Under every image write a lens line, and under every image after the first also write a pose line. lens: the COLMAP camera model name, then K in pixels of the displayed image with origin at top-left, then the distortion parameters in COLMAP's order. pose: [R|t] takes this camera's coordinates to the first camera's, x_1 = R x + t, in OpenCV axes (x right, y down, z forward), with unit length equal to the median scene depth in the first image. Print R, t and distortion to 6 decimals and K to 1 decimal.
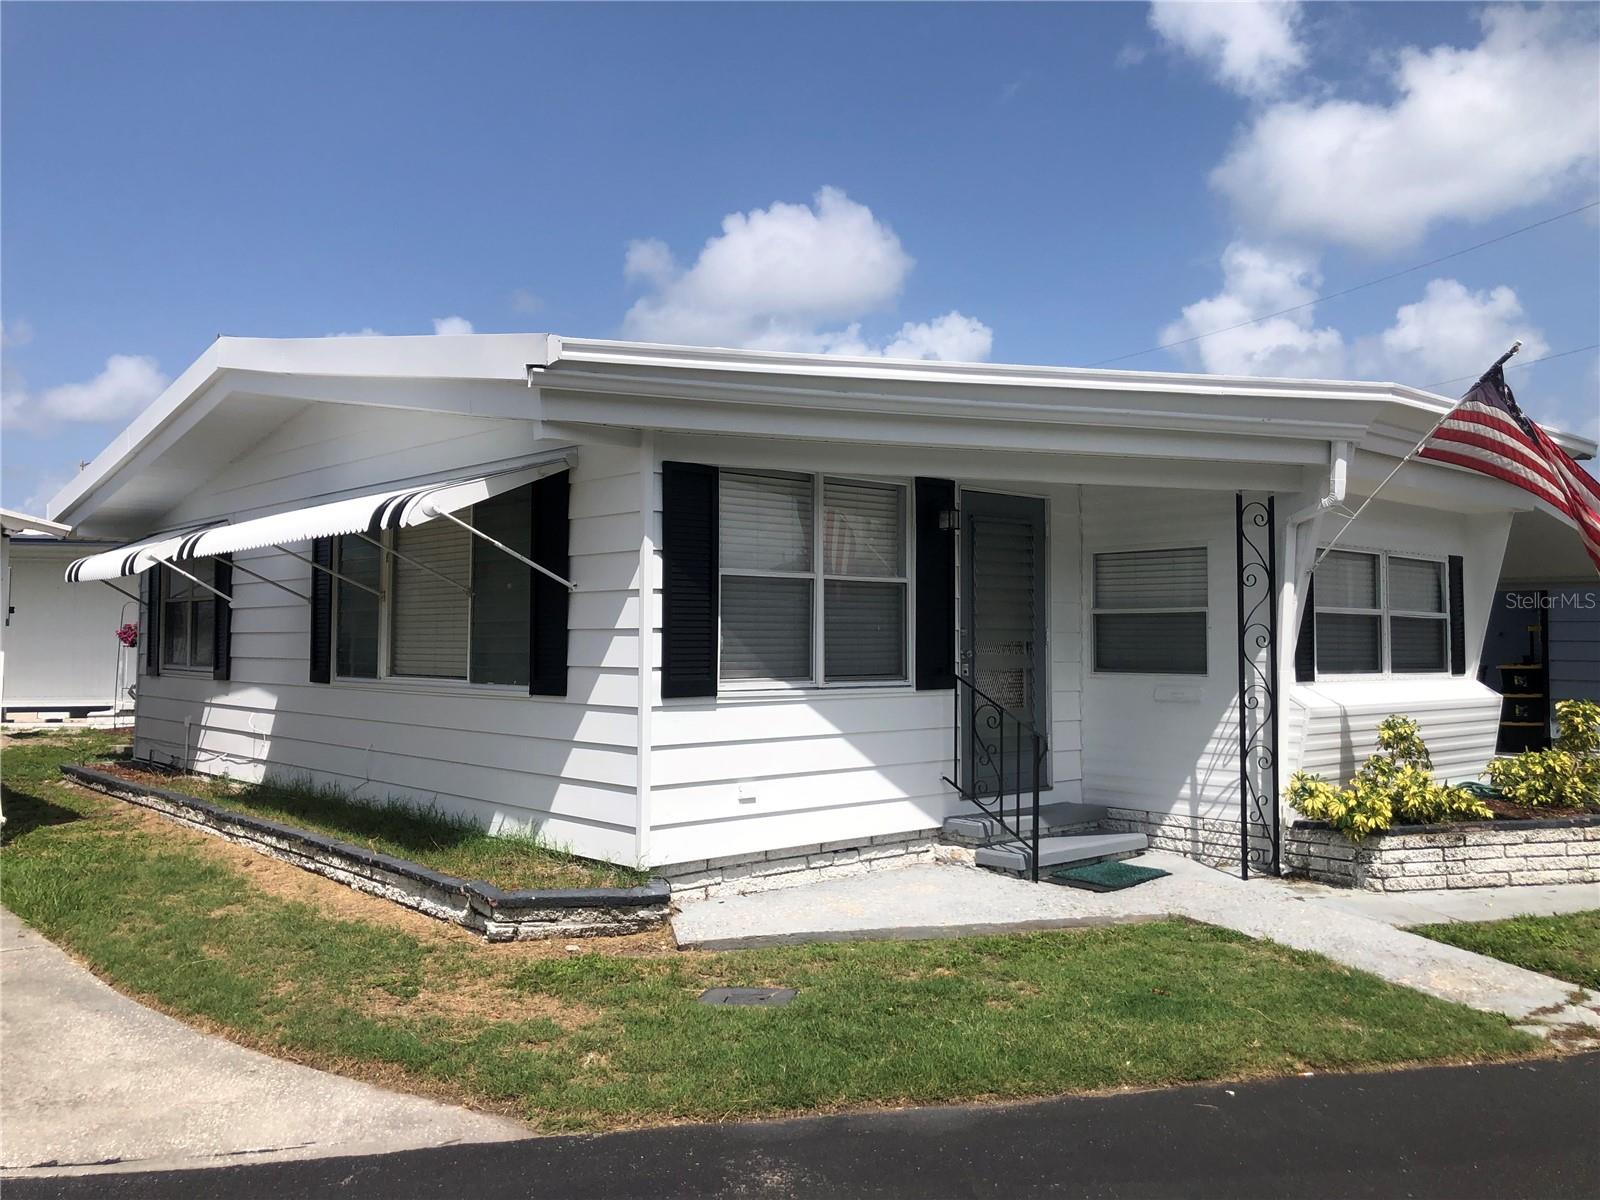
lens RADIAL K [[1334.8, 0, 800.2], [0, 1334.8, 590.9], [0, 0, 1]] dist [0.024191, -0.025932]
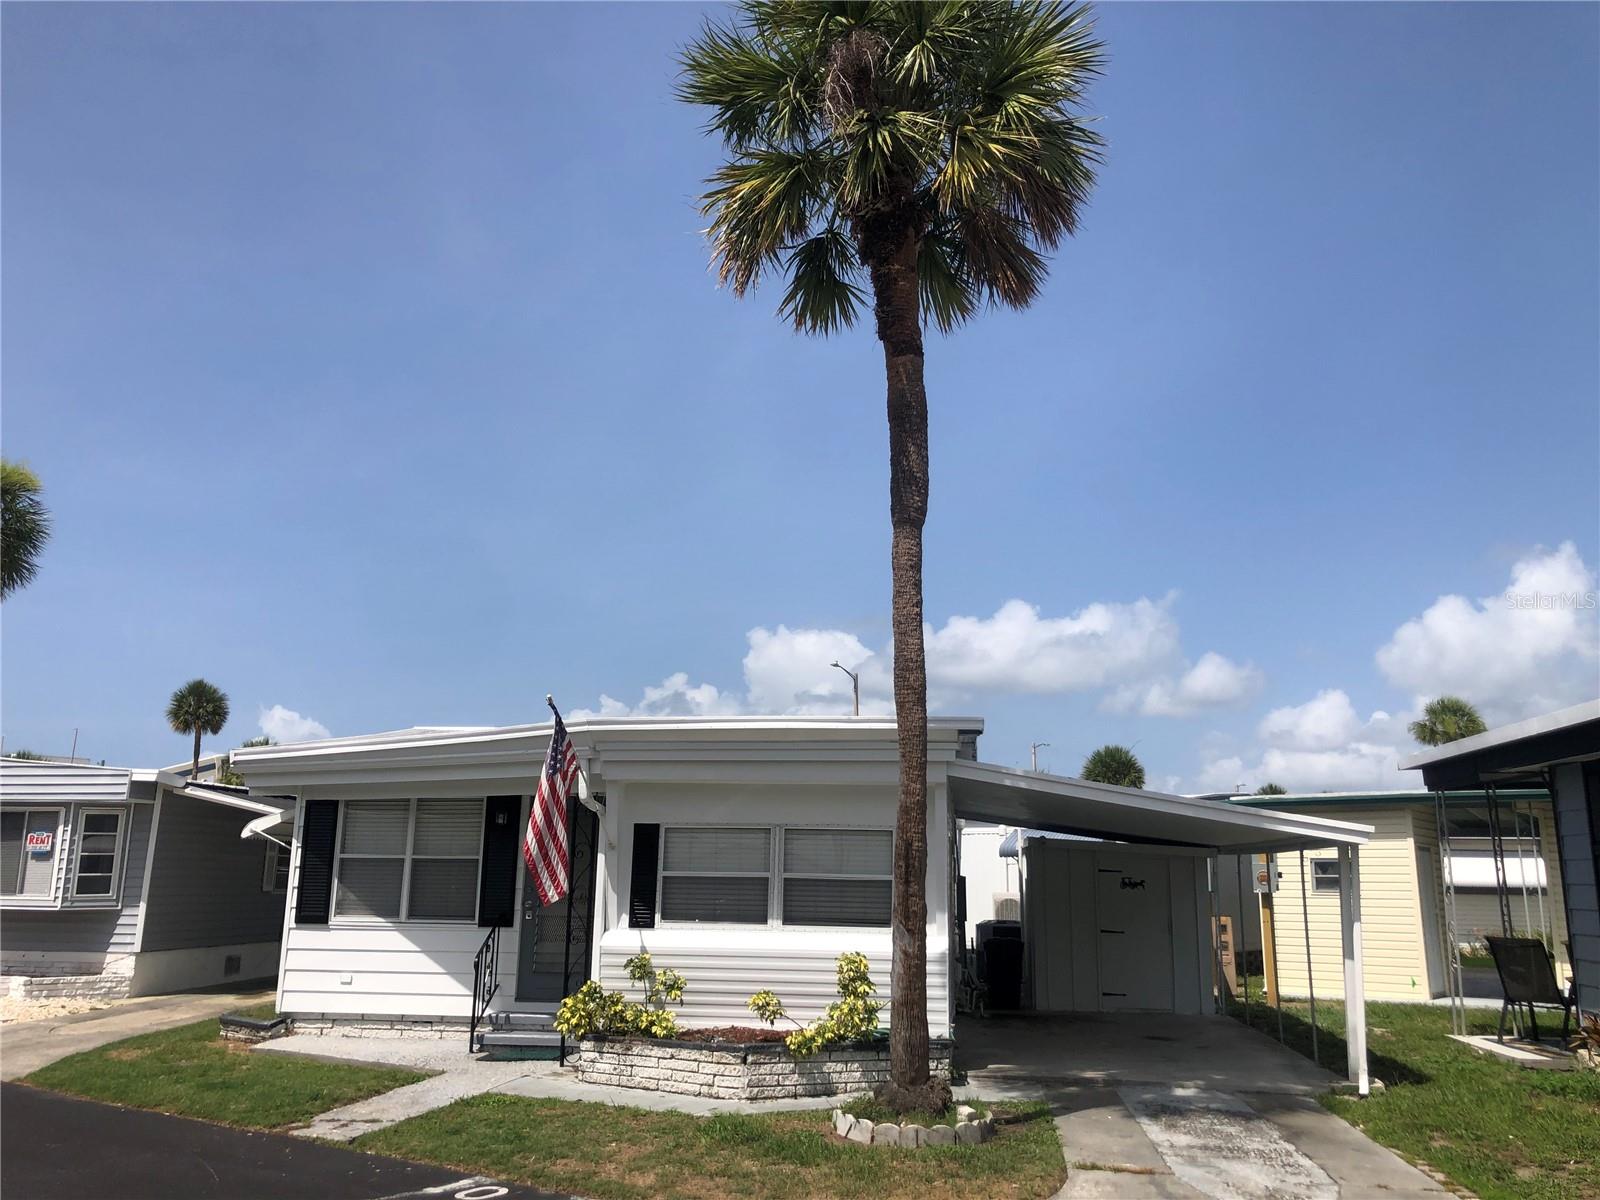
lens RADIAL K [[1334.8, 0, 802.3], [0, 1334.8, 582.6], [0, 0, 1]] dist [0.024191, -0.025932]
pose [[0.649475, -0.164561, -0.742362, 1.729221], [0.017272, 0.979241, -0.201960, 0.000021], [0.760186, 0.118346, 0.638836, 0.219393]]
